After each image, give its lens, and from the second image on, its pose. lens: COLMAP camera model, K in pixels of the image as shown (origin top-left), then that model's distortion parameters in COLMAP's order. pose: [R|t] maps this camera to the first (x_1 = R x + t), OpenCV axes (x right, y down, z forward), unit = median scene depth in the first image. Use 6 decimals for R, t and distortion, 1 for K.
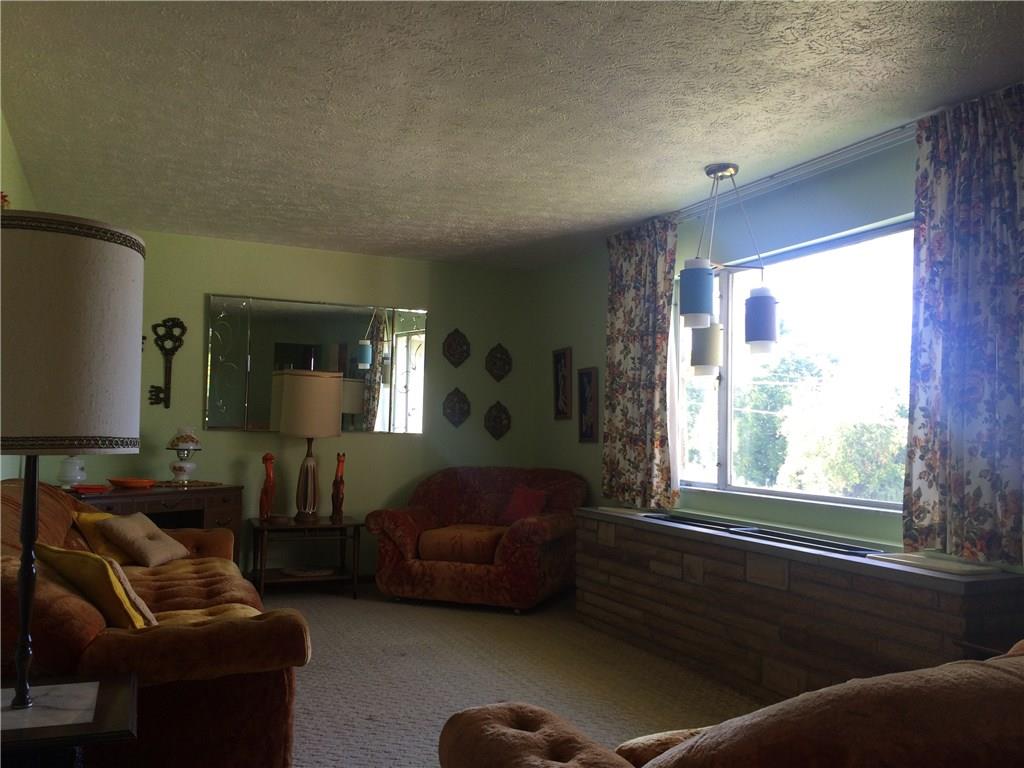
lens RADIAL K [[874.5, 0, 512.0], [0, 874.5, 384.0], [0, 0, 1]] dist [0.083615, -0.121750]
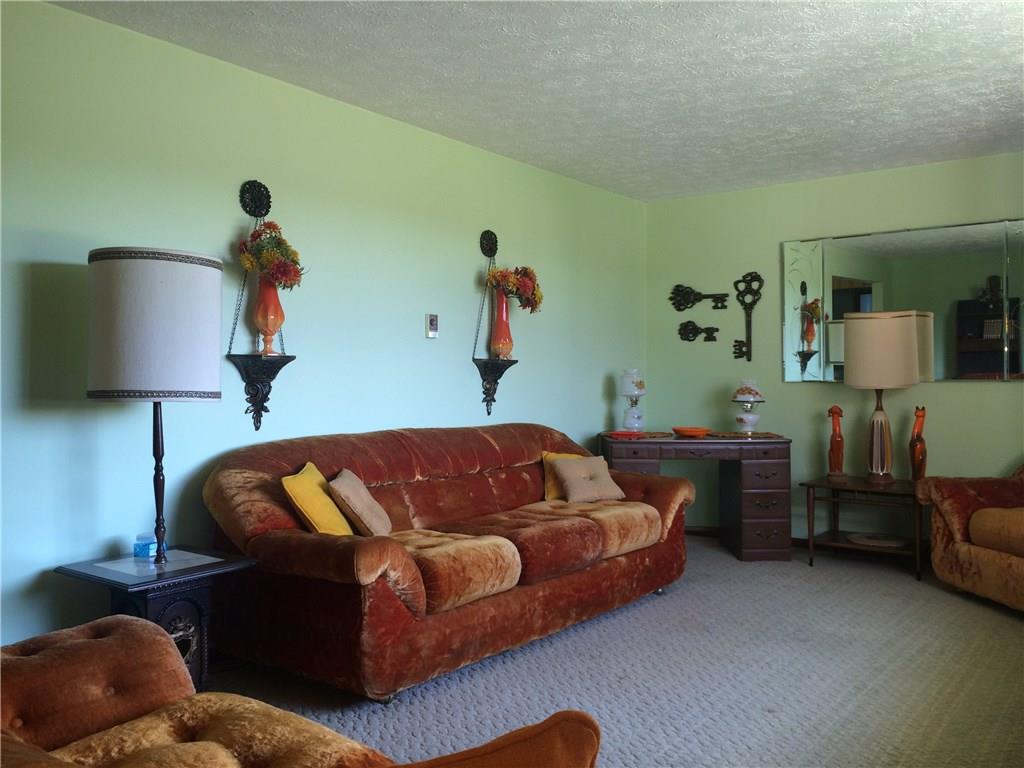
lens RADIAL K [[874.5, 0, 512.0], [0, 874.5, 384.0], [0, 0, 1]] dist [0.083615, -0.121750]
pose [[0.480685, -0.017282, -0.876723, 0.387736], [0.062915, 0.997909, 0.014824, 0.022173], [0.874633, -0.062285, 0.480767, 0.277144]]
